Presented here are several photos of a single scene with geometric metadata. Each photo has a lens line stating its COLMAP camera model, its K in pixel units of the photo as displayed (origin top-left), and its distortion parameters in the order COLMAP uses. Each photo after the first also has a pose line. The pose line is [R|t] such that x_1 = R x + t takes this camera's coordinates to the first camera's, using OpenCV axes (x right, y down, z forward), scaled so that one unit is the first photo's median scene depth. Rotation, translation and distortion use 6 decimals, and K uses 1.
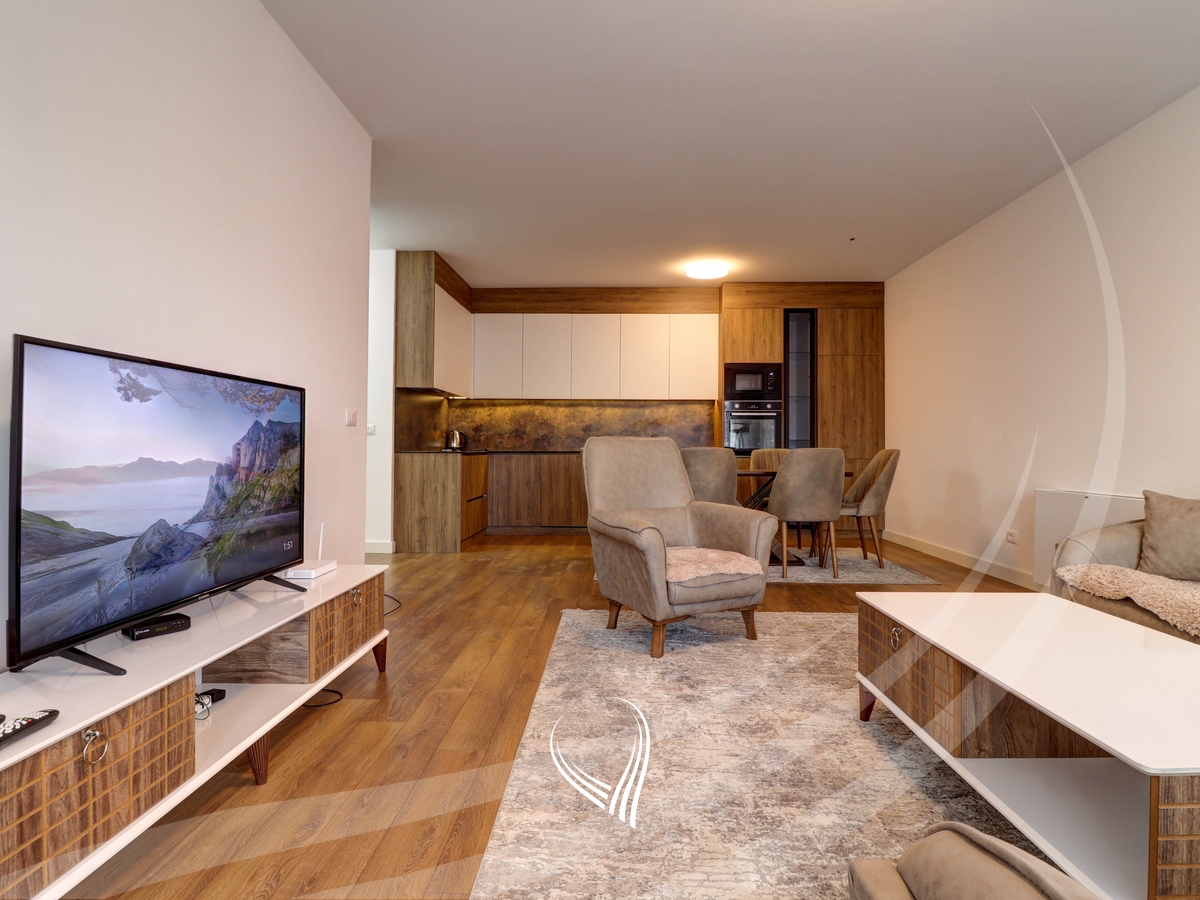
lens RADIAL K [[628.0, 0, 600.0], [0, 628.0, 450.0], [0, 0, 1]] dist [-0.003702, -0.010277]
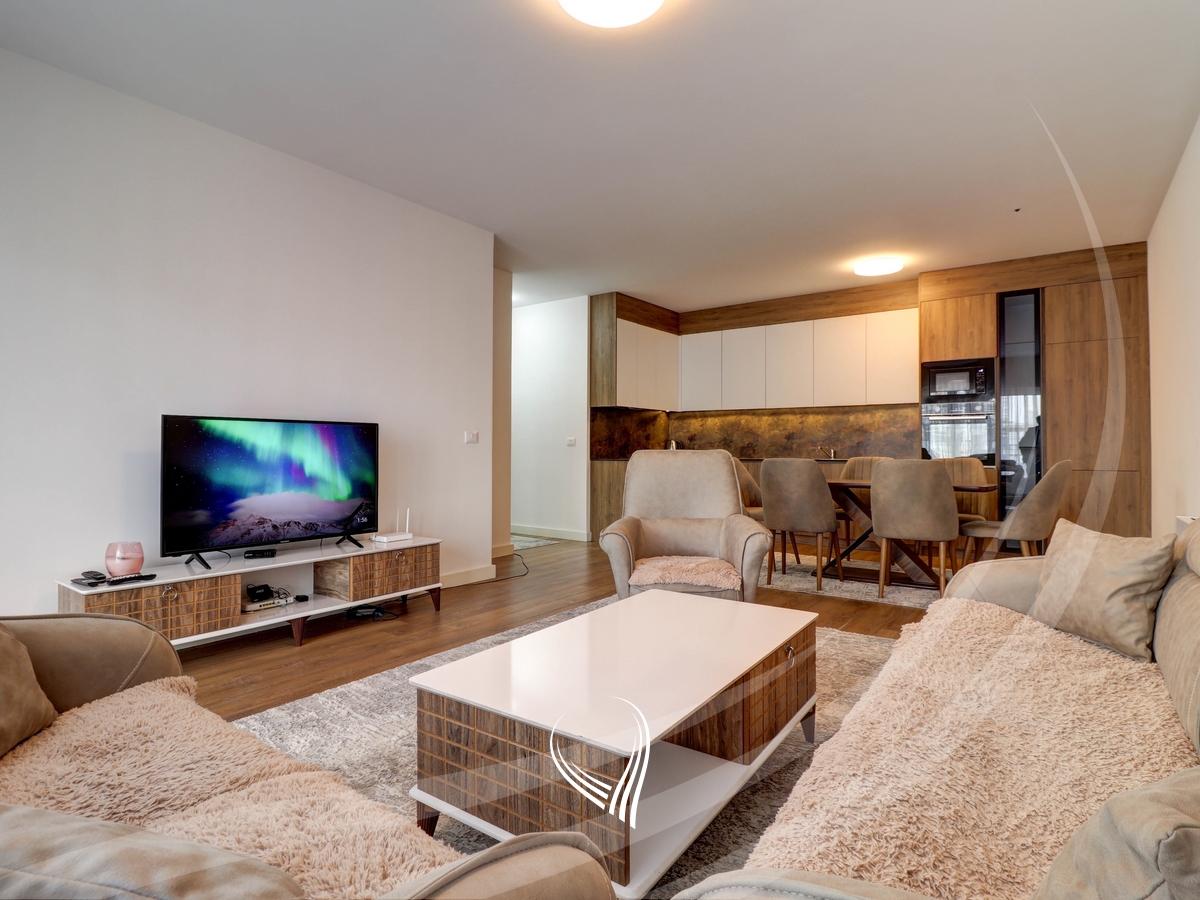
lens RADIAL K [[628.0, 0, 600.0], [0, 628.0, 450.0], [0, 0, 1]] dist [-0.003702, -0.010277]
pose [[0.828291, -0.002761, -0.560292, 0.321240], [-0.000709, 0.999982, -0.005975, -0.006899], [0.560298, 0.005347, 0.828274, -0.004186]]
